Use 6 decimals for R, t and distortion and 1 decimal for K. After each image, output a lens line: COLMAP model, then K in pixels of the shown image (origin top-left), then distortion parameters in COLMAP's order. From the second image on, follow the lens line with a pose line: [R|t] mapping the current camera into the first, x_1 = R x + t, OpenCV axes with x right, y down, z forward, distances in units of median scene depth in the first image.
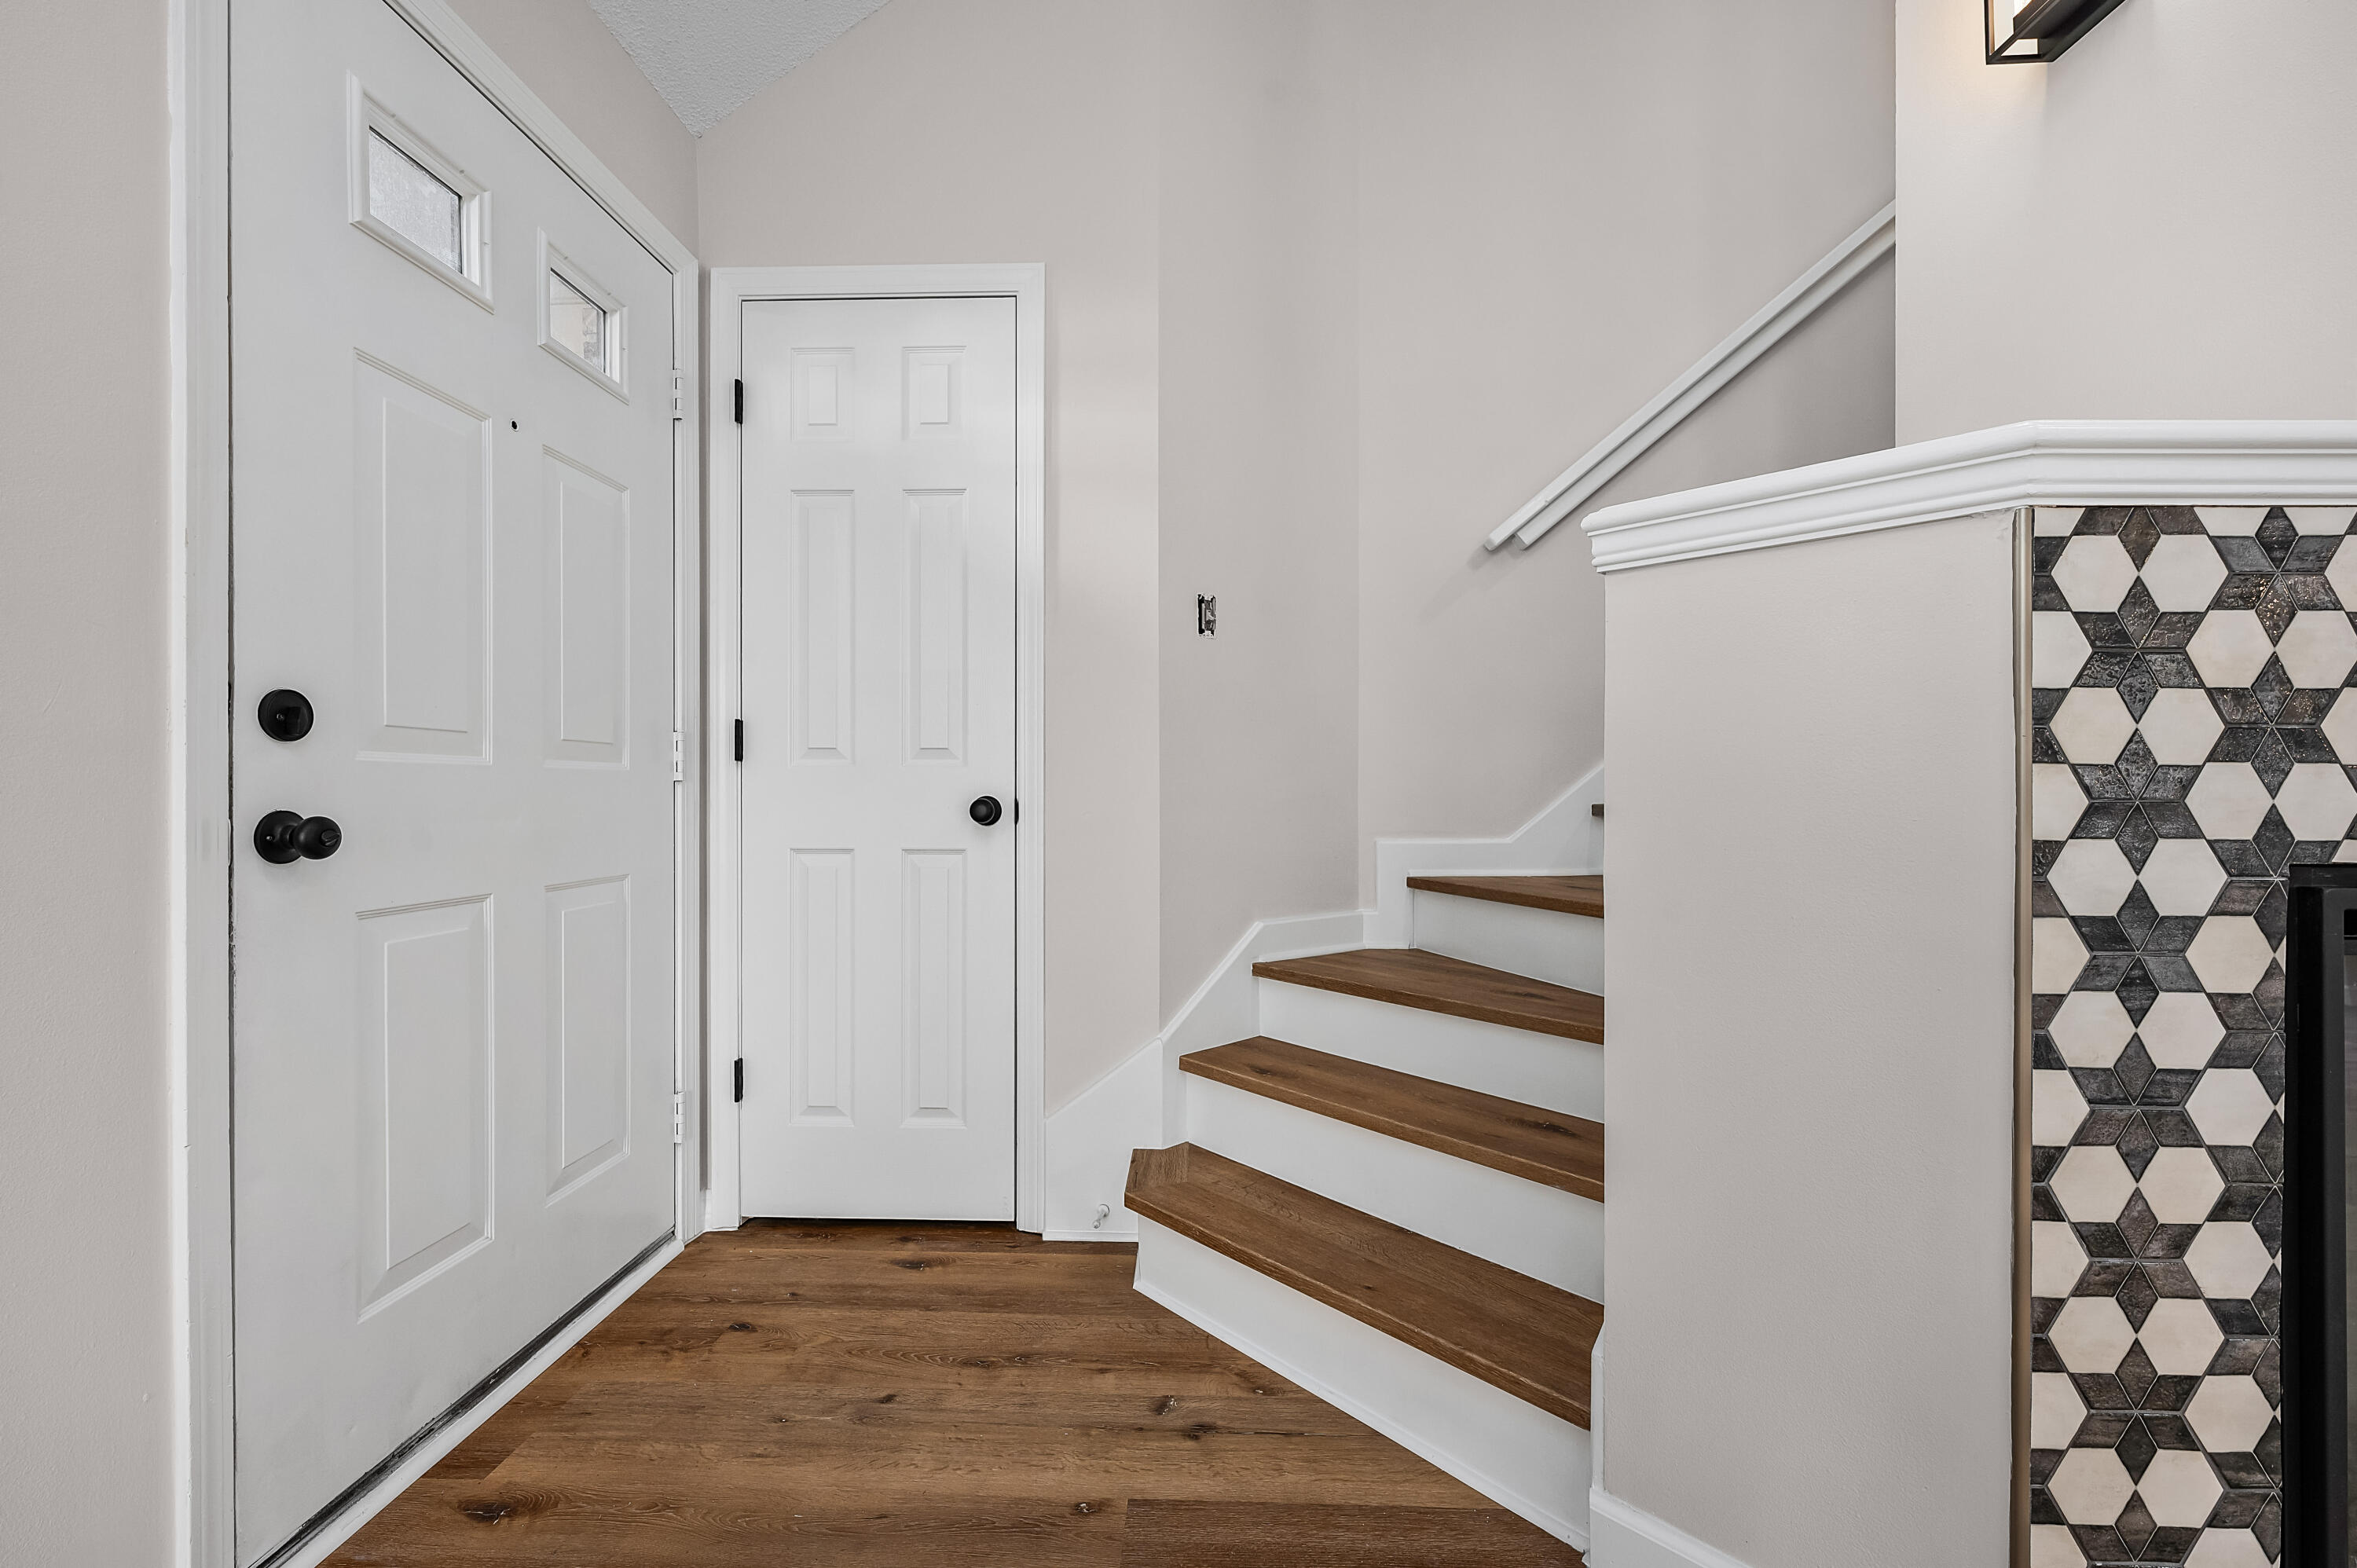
lens RADIAL K [[979.2, 0, 1187.3], [0, 979.2, 801.7], [0, 0, 1]] dist [0.000222, -0.000011]
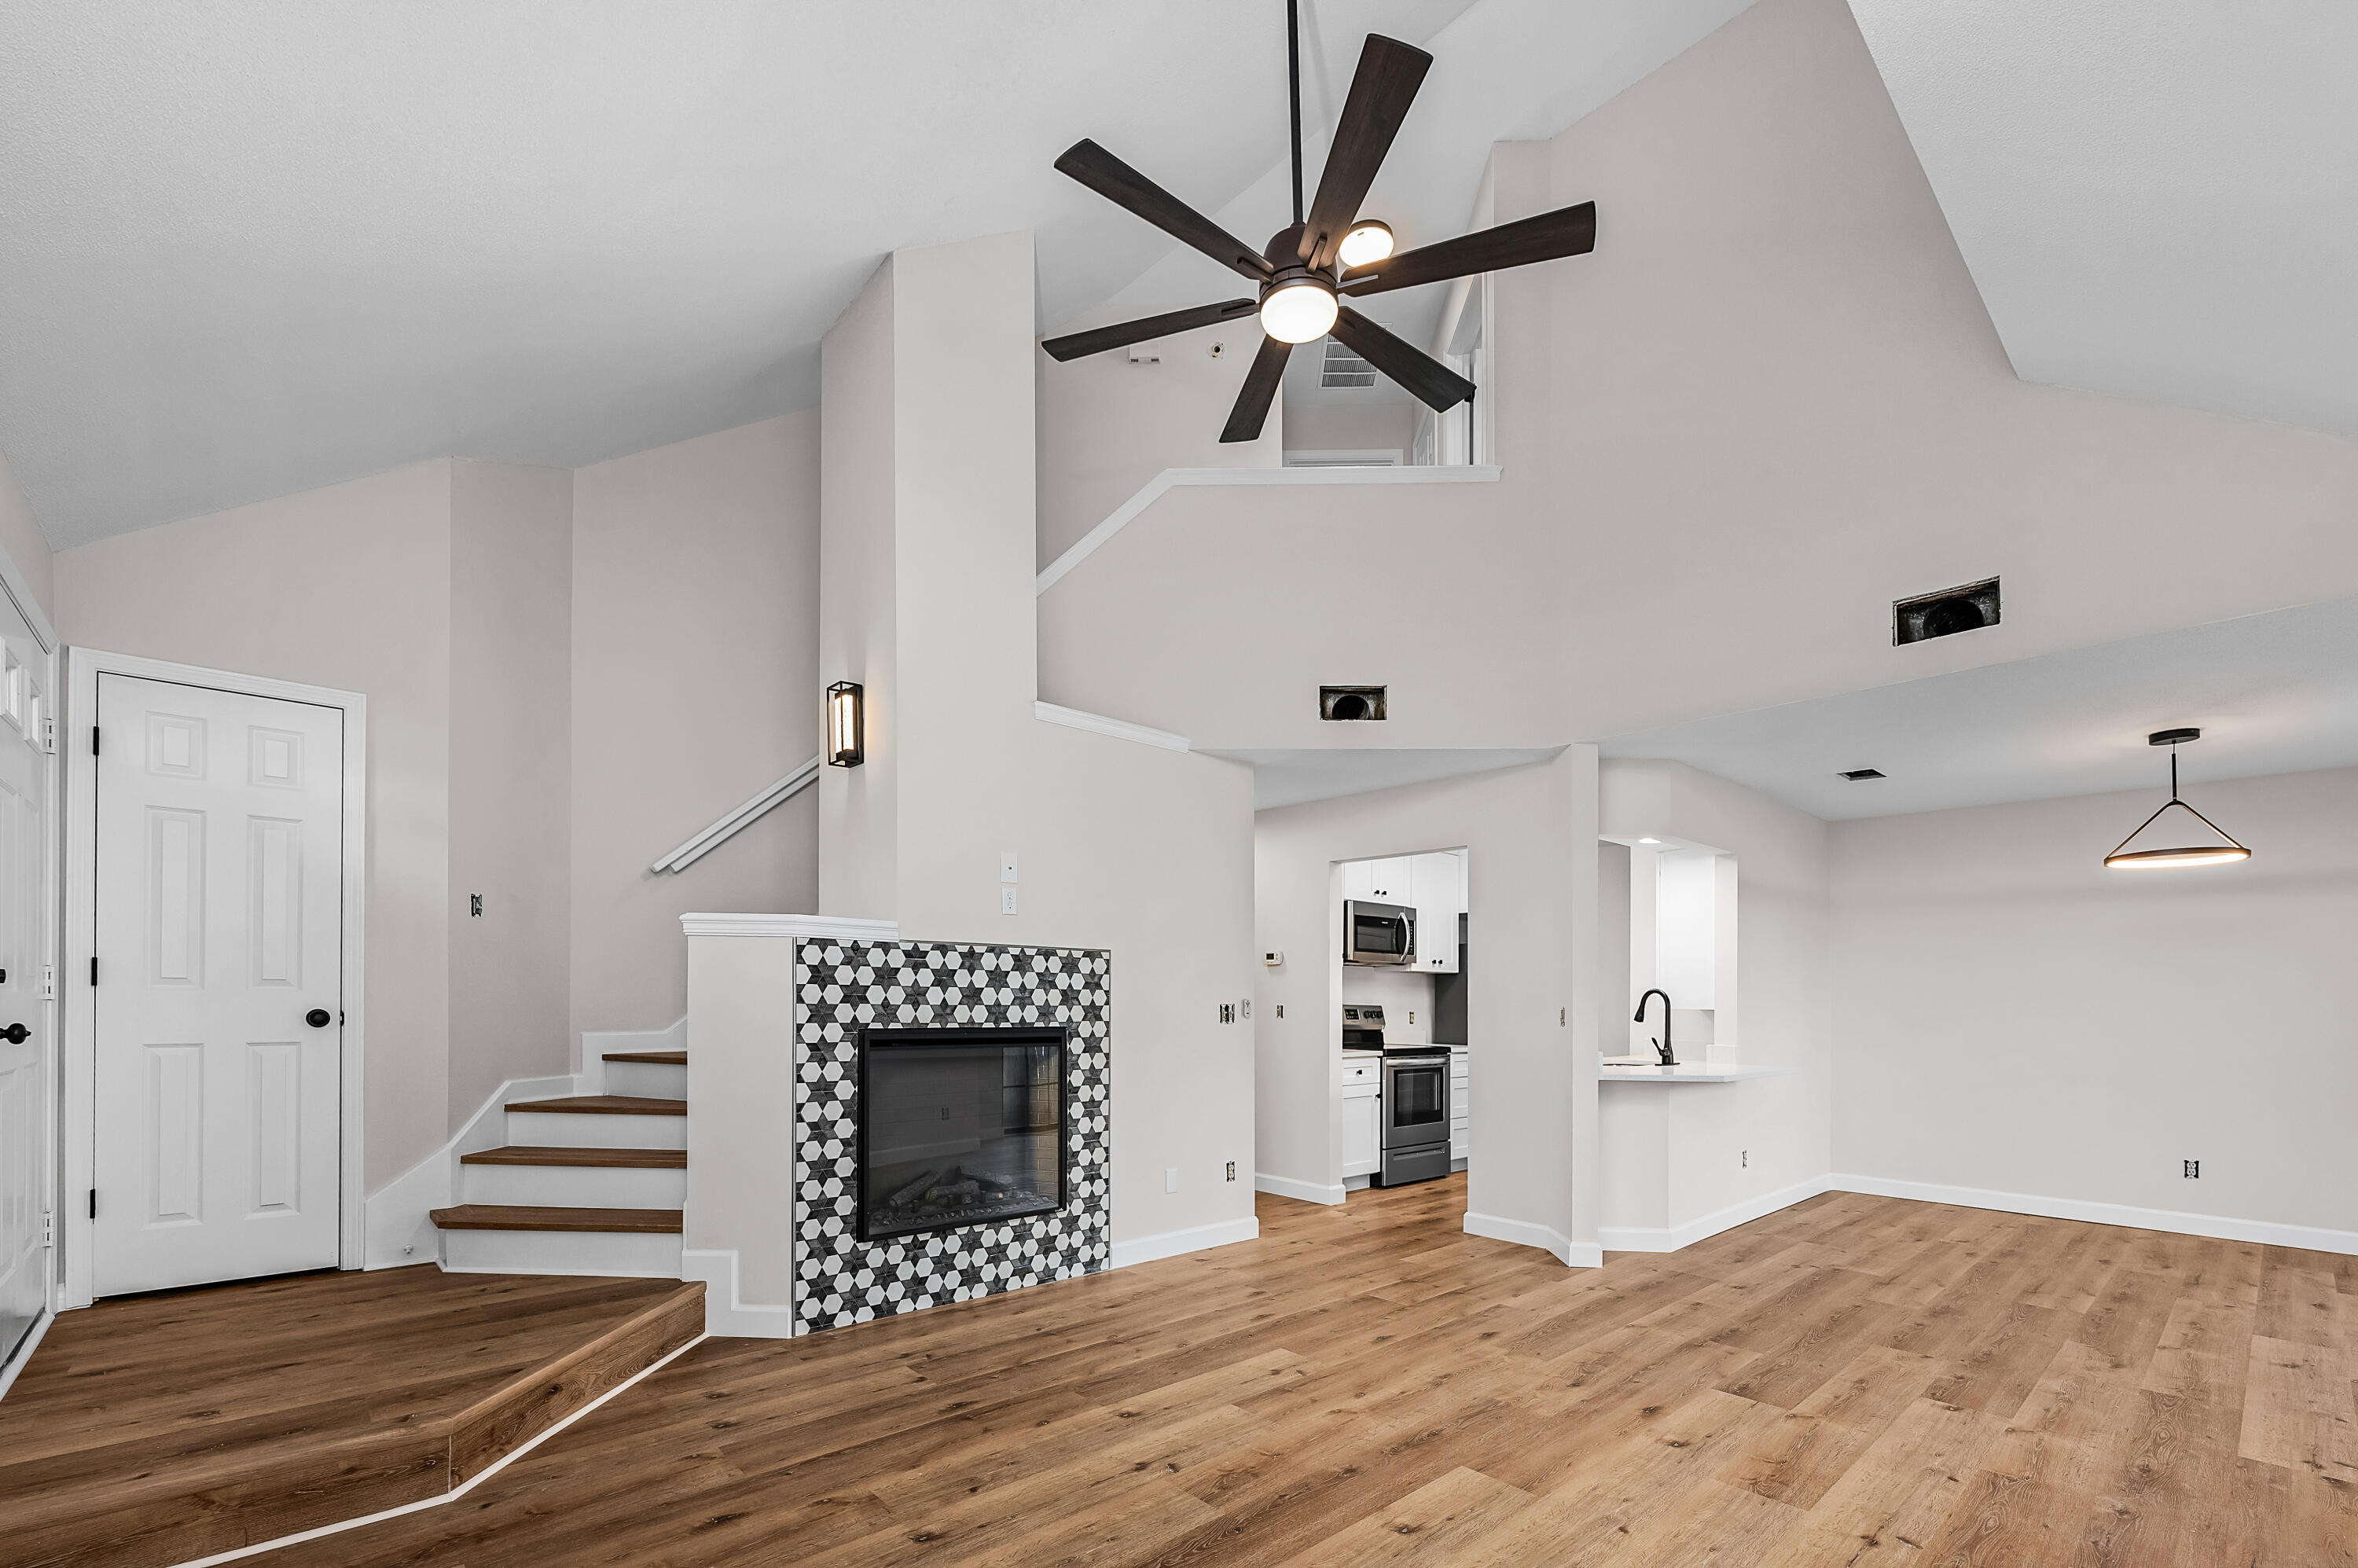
lens RADIAL K [[995.5, 0, 1180.2], [0, 995.5, 1005.1], [0, 0, 1]] dist [-0.001402, 0.000077]
pose [[0.720526, 0.001011, 0.693427, -0.759367], [-0.001169, 0.999999, -0.000244, -0.034316], [-0.693426, -0.000635, 0.720527, -2.855702]]
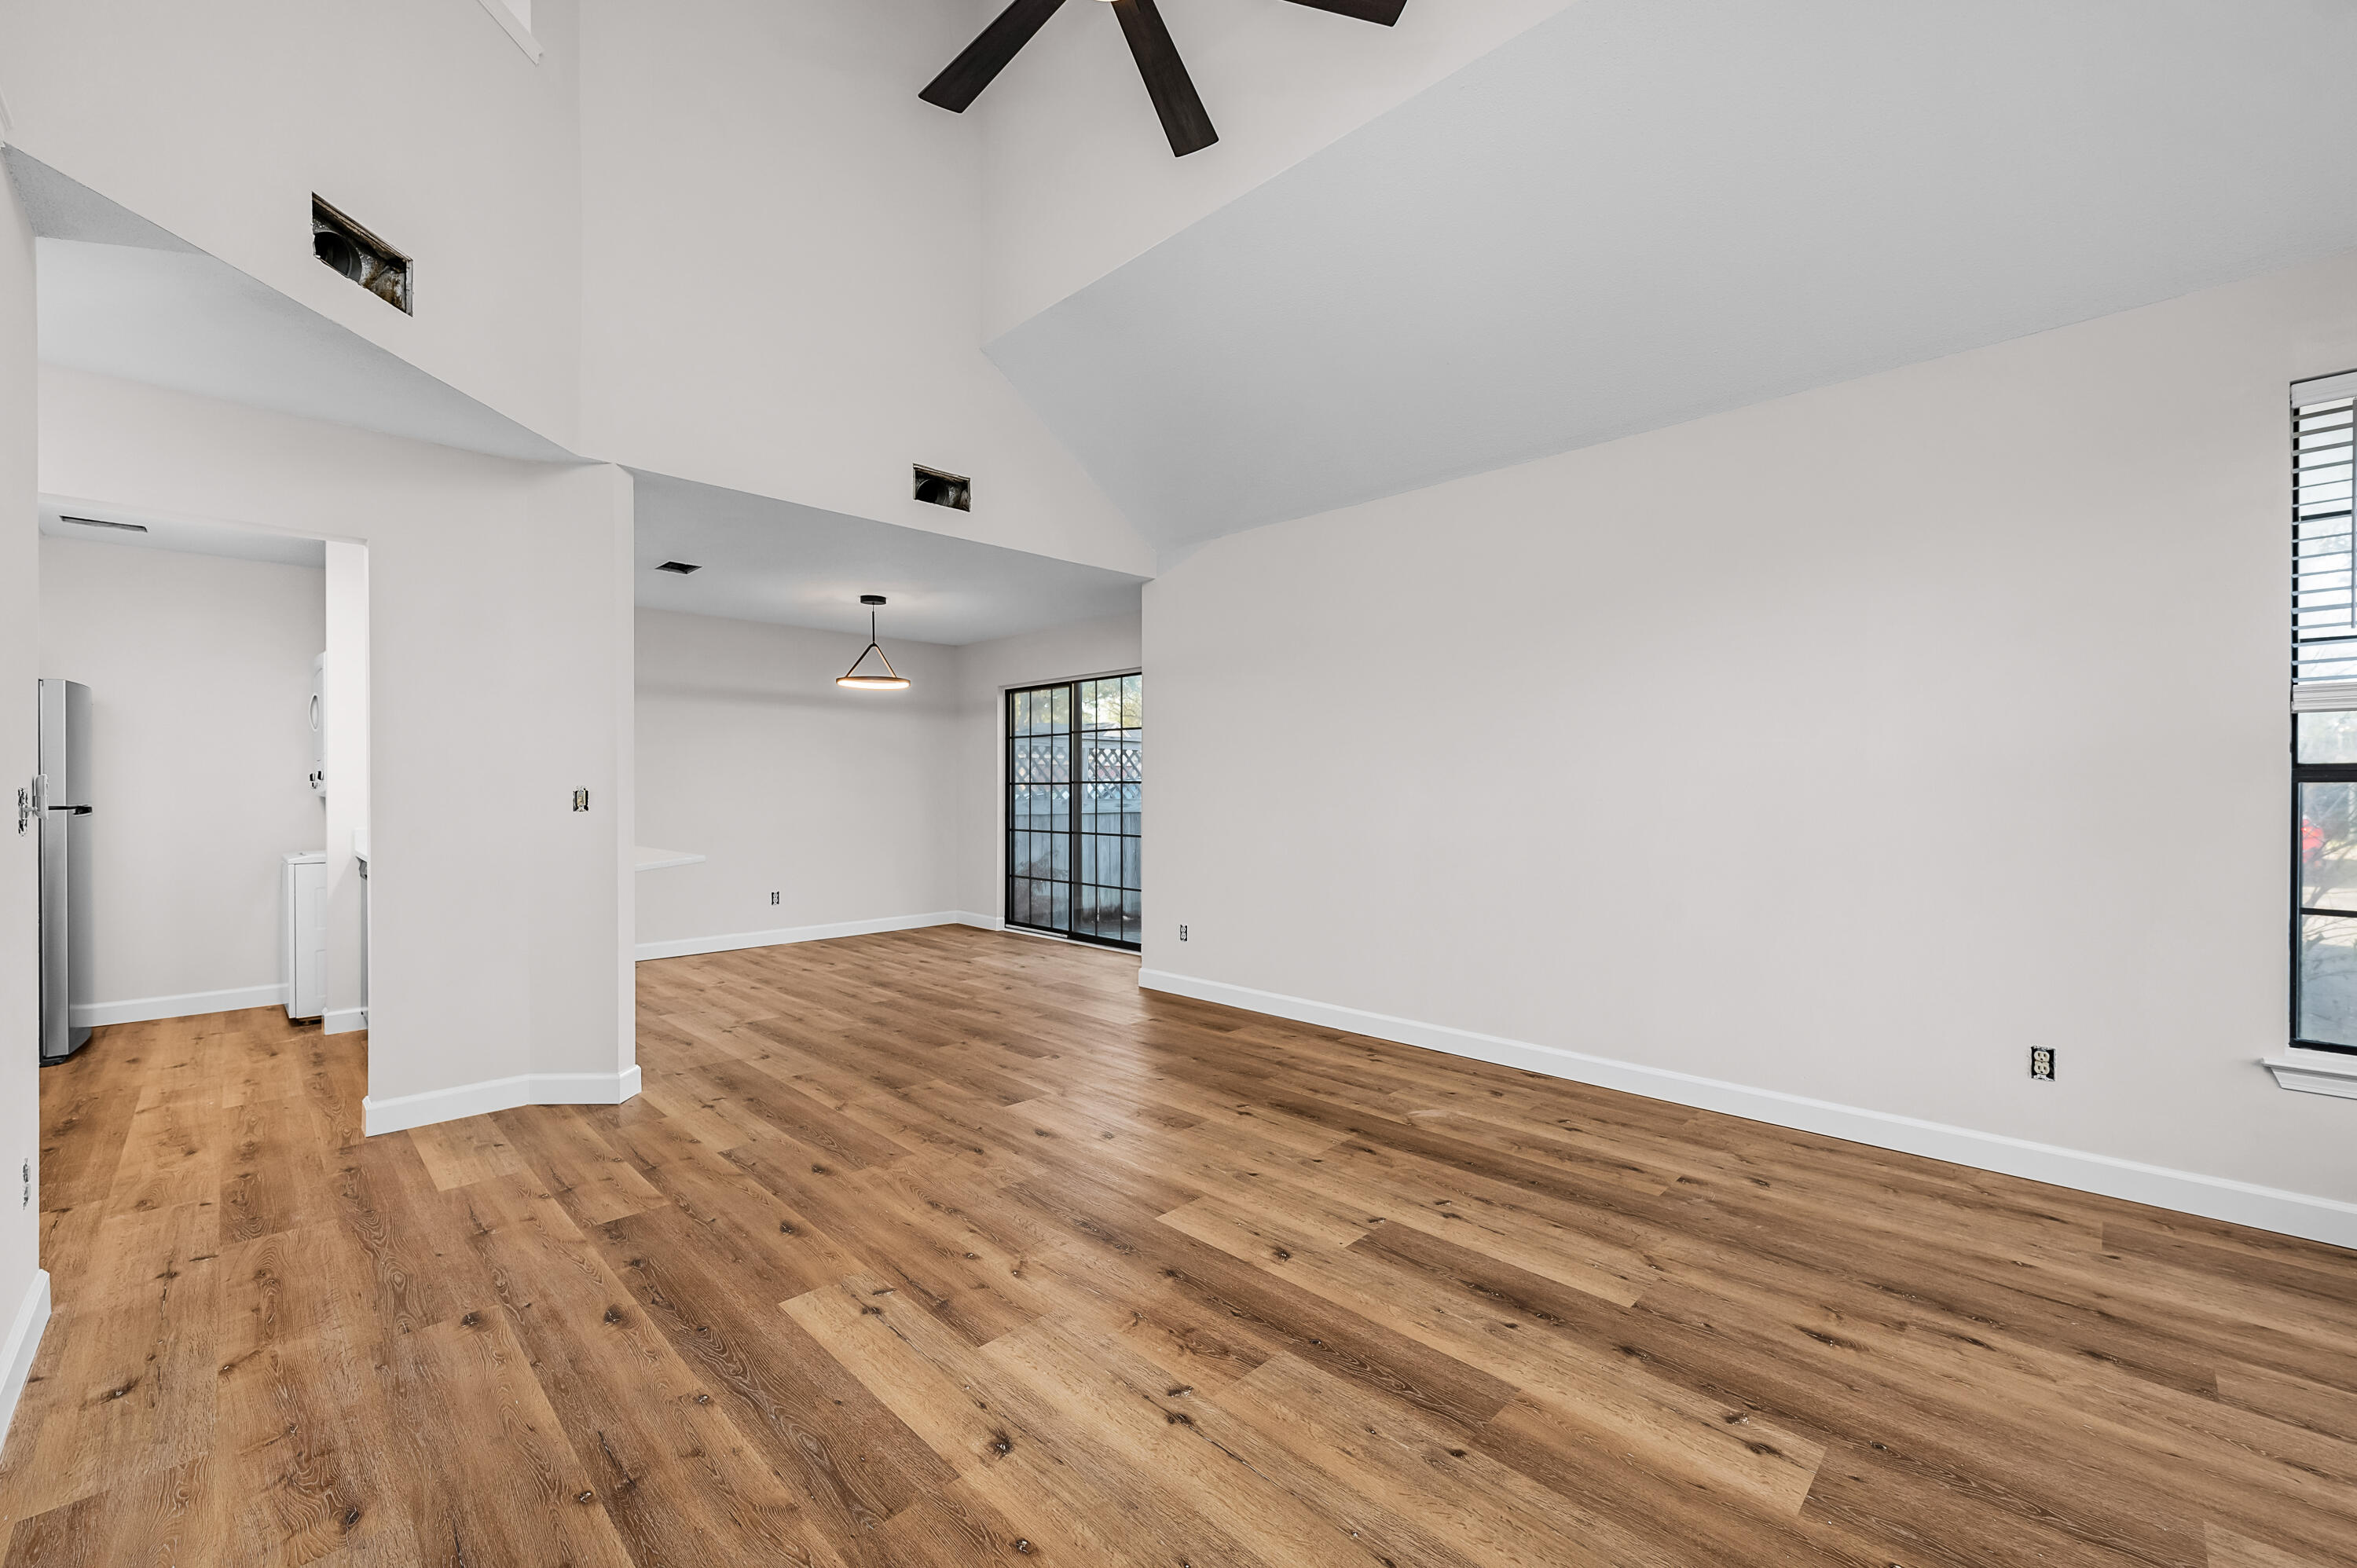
lens RADIAL K [[942.1, 0, 1178.5], [0, 942.1, 784.0], [0, 0, 1]] dist [-0.000454, 0.000142]
pose [[-0.731035, -0.000389, 0.682340, -0.221932], [0.000020, 1.000000, 0.000591, -0.052200], [-0.682340, 0.000446, -0.731035, 0.701386]]
